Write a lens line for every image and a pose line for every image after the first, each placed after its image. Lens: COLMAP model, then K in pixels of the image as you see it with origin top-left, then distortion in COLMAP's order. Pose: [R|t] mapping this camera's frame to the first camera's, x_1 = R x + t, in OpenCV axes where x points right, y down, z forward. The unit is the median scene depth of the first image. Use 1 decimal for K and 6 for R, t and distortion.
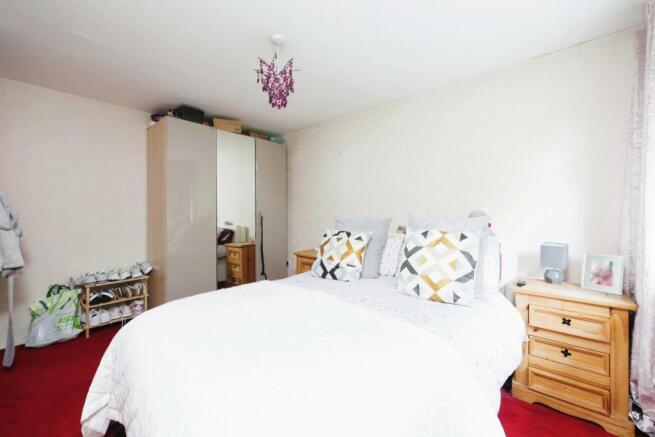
lens RADIAL K [[260.4, 0, 324.5], [0, 260.4, 219.3], [0, 0, 1]] dist [0.000839, 0.000033]
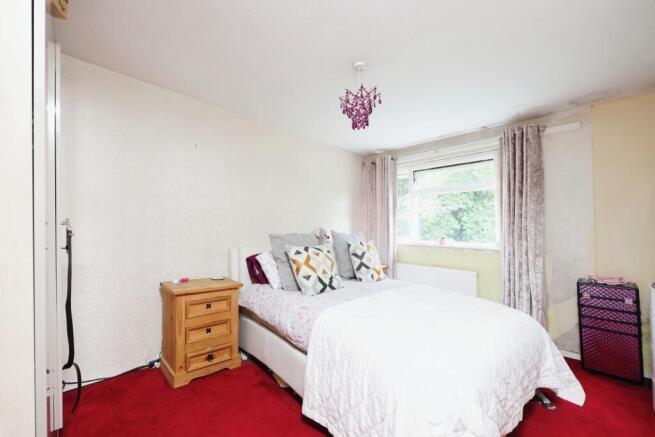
lens RADIAL K [[260.4, 0, 318.3], [0, 260.4, 231.4], [0, 0, 1]] dist [0.000839, 0.000033]
pose [[0.085691, -0.006808, 0.996299, -1.049745], [-0.009609, 0.999924, 0.007660, -0.026203], [-0.996275, -0.010230, 0.085619, 0.946000]]
